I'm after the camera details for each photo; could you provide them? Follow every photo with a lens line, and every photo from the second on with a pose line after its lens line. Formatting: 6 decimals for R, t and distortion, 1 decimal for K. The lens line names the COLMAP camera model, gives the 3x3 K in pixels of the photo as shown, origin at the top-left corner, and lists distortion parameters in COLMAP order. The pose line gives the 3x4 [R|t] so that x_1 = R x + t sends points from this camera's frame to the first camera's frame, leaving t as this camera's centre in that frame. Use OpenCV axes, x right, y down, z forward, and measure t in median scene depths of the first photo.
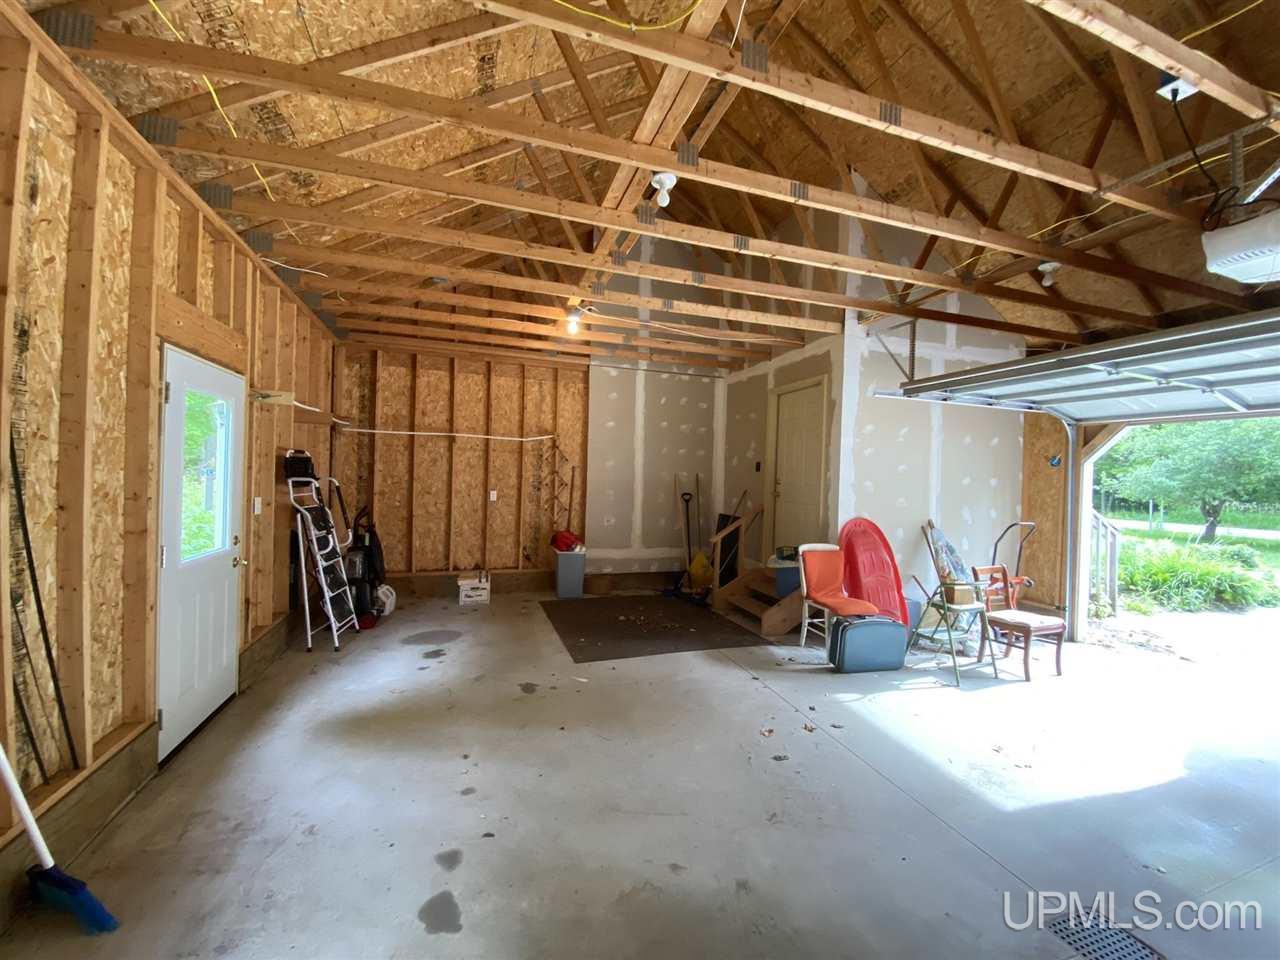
lens RADIAL K [[513.0, 0, 639.9], [0, 513.0, 475.7], [0, 0, 1]] dist [0.036878, -0.030842]
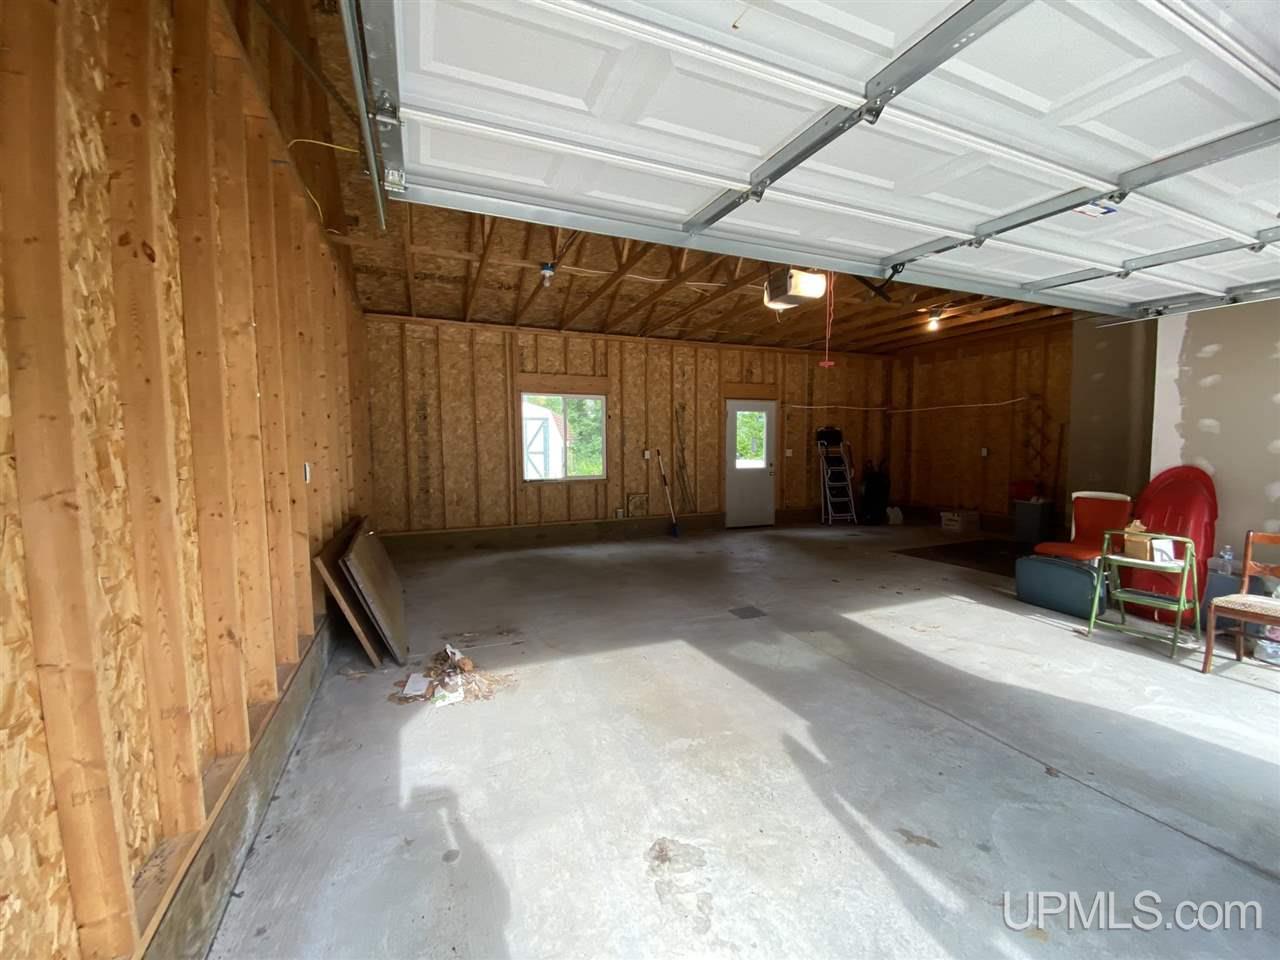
lens RADIAL K [[513.0, 0, 639.9], [0, 513.0, 475.7], [0, 0, 1]] dist [0.036878, -0.030842]
pose [[0.073123, 0.028549, -0.996914, 1.444610], [0.010952, 0.999507, 0.029427, 0.079471], [0.997263, -0.013070, 0.072775, 0.129918]]
